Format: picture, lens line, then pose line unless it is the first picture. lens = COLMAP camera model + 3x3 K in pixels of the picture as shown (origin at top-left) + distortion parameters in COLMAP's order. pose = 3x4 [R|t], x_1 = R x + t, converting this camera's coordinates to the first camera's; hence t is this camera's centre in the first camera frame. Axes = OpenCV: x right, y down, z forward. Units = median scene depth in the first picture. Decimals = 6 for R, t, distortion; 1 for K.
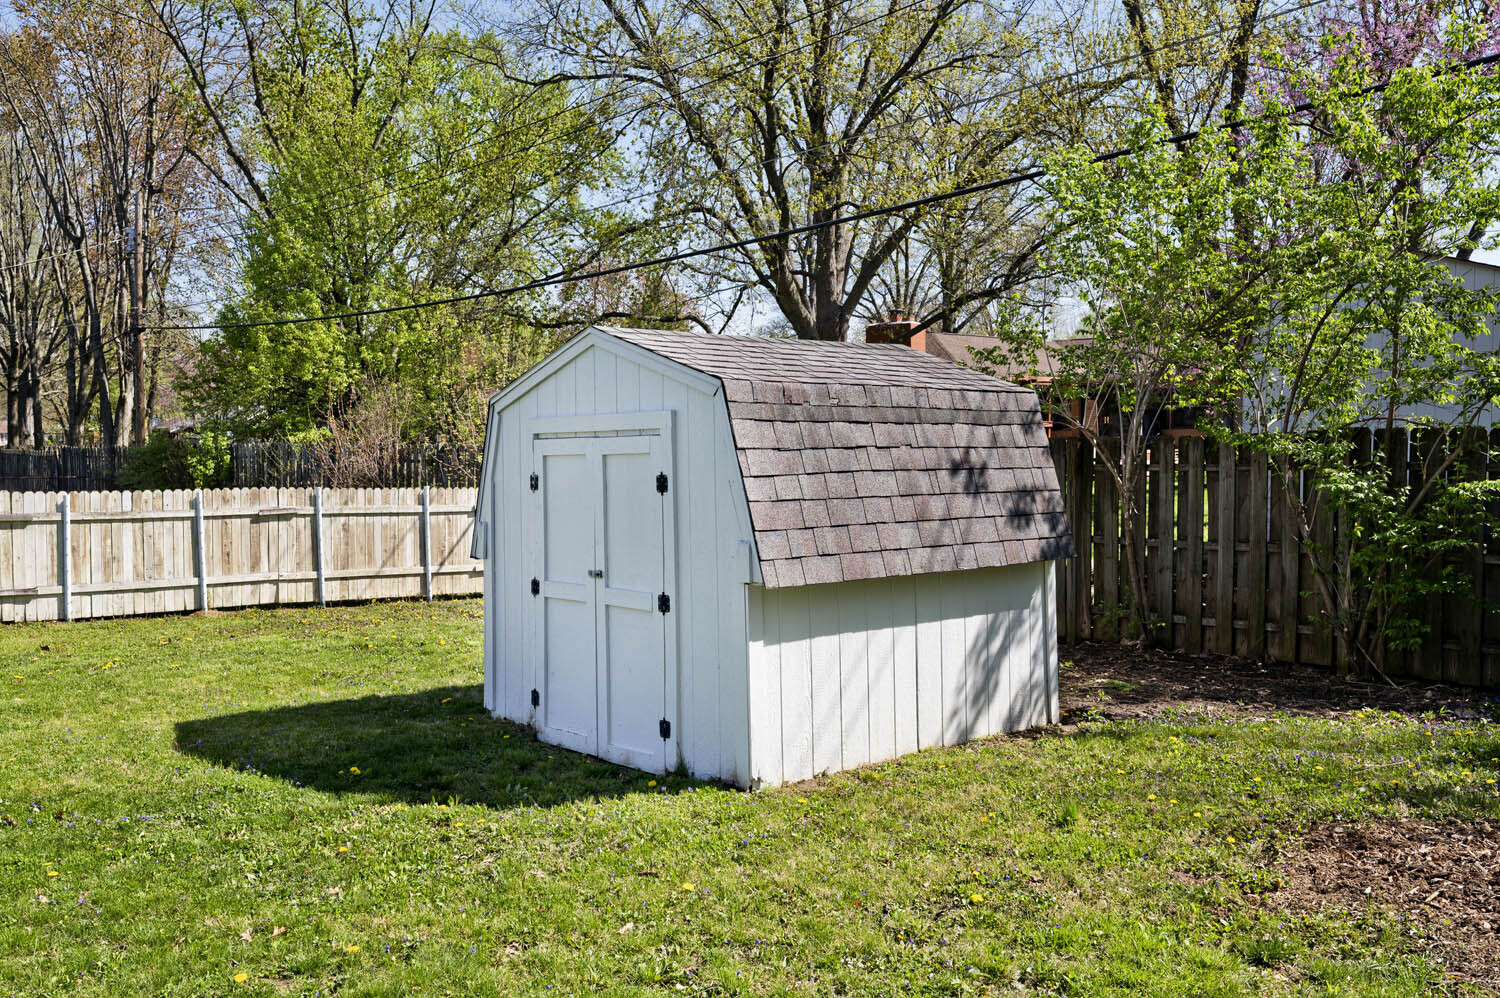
lens RADIAL K [[1305.7, 0, 750.2], [0, 1305.7, 497.8], [0, 0, 1]] dist [-0.012076, -0.000057]
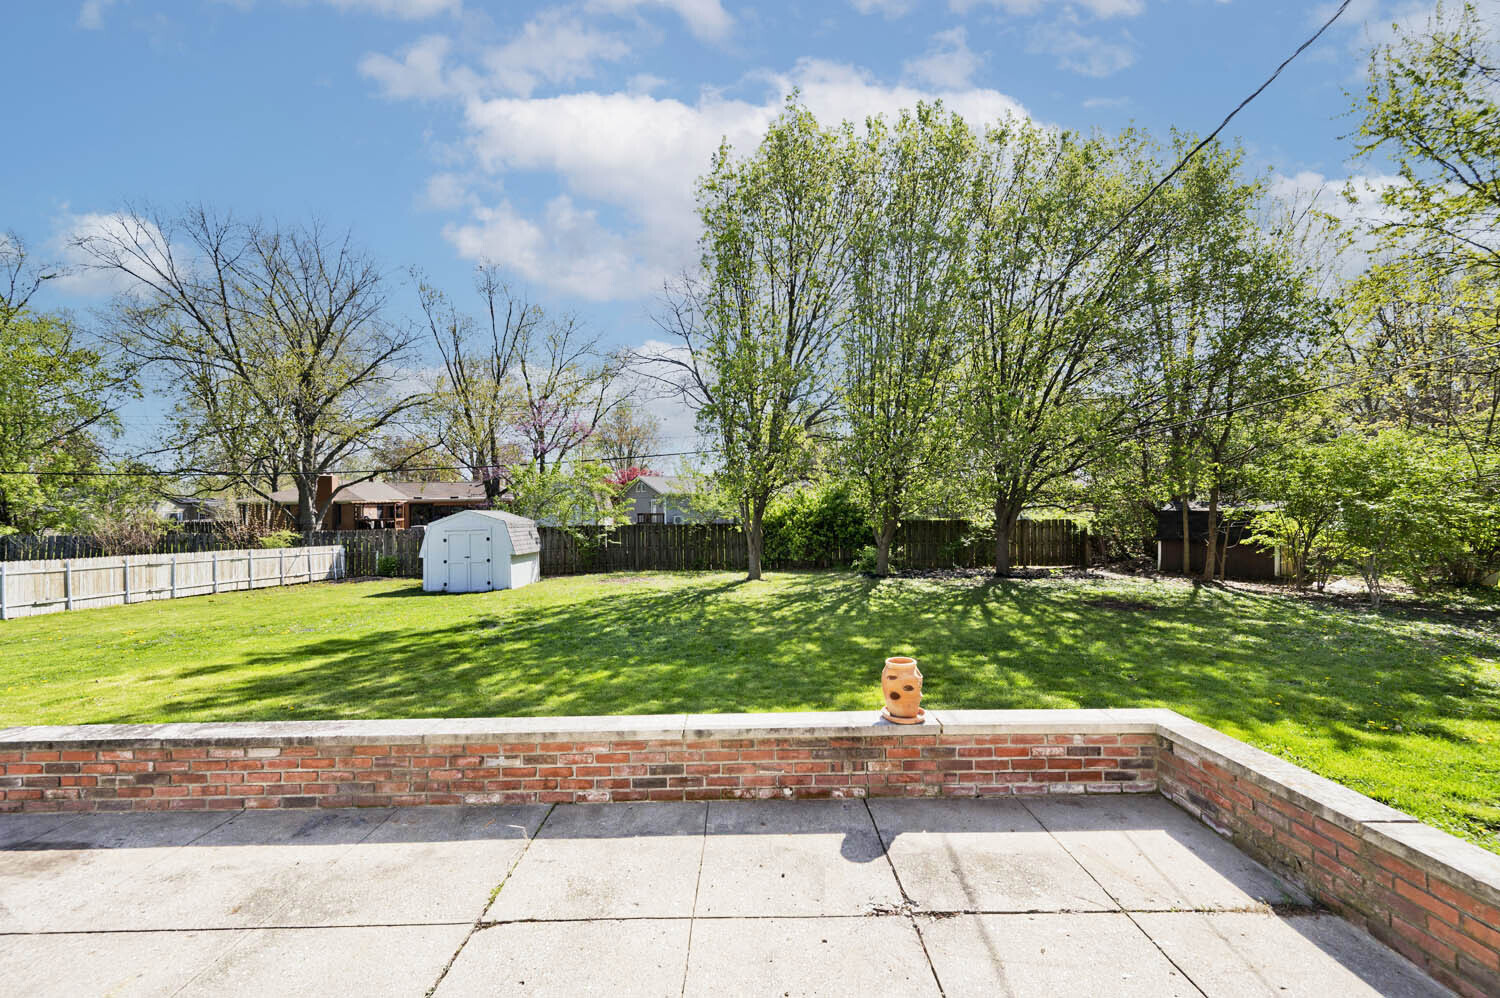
lens RADIAL K [[591.8, 0, 748.1], [0, 591.8, 507.2], [0, 0, 1]] dist [-0.001402, -0.000156]
pose [[0.639209, 0.007297, 0.768999, -0.679400], [0.044554, 0.997924, -0.046503, 0.009440], [-0.767742, 0.063987, 0.637557, -0.781688]]
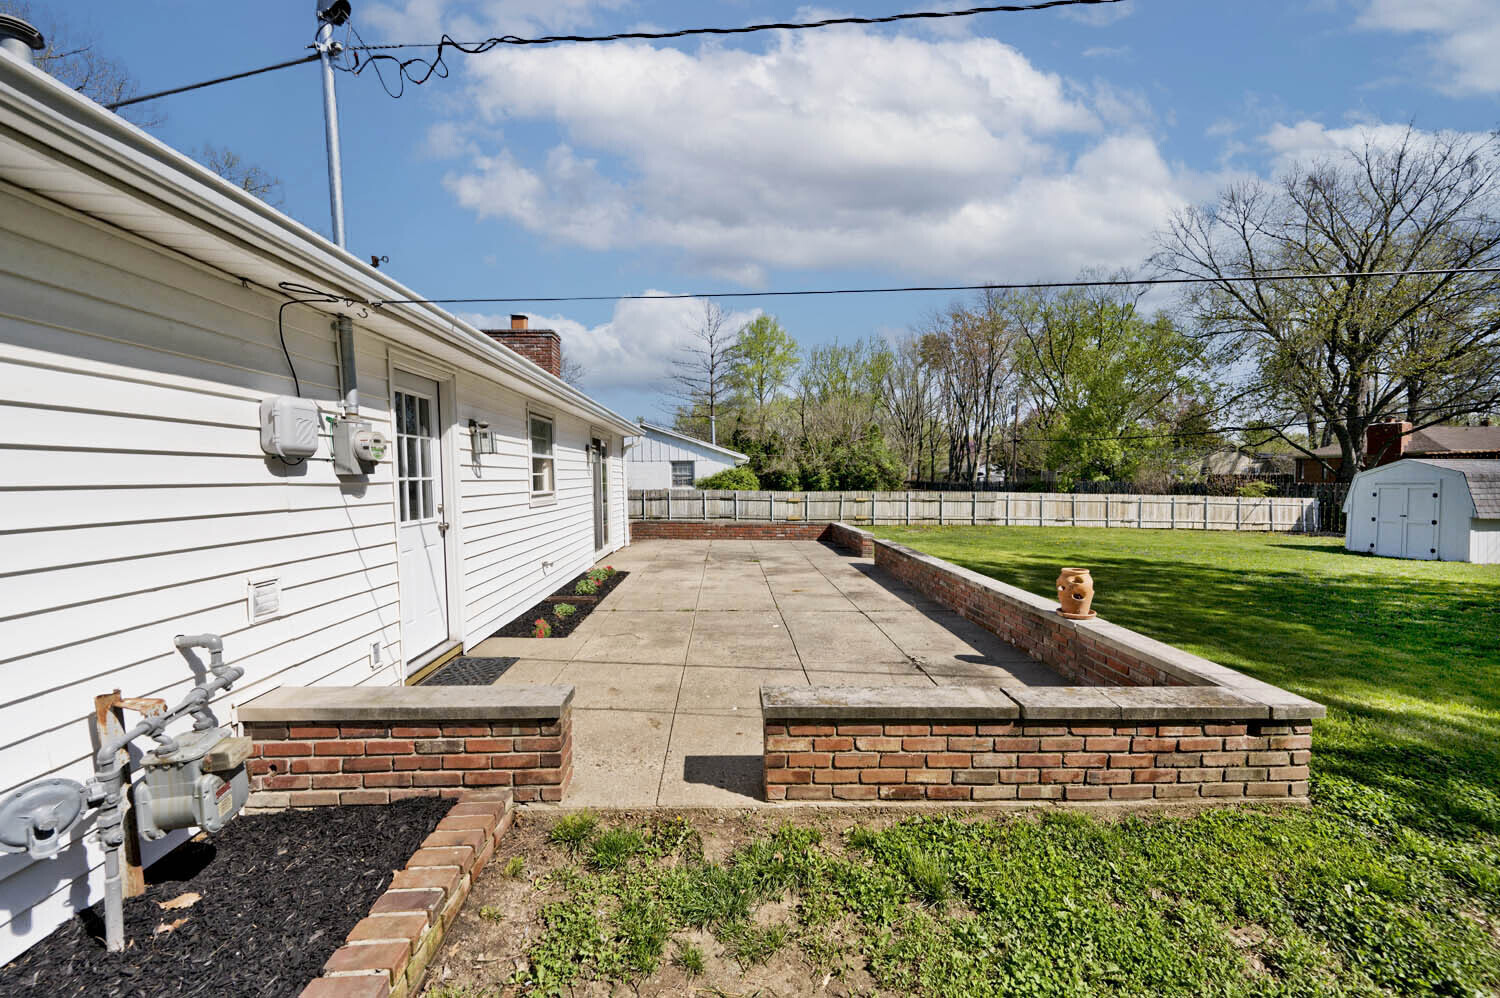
lens RADIAL K [[591.8, 0, 745.2], [0, 591.8, 511.5], [0, 0, 1]] dist [-0.001402, -0.000156]
pose [[0.787262, 0.043919, -0.615053, -0.348745], [-0.035908, 0.999033, 0.025377, 0.039989], [0.615572, 0.002107, 0.788078, -1.043718]]
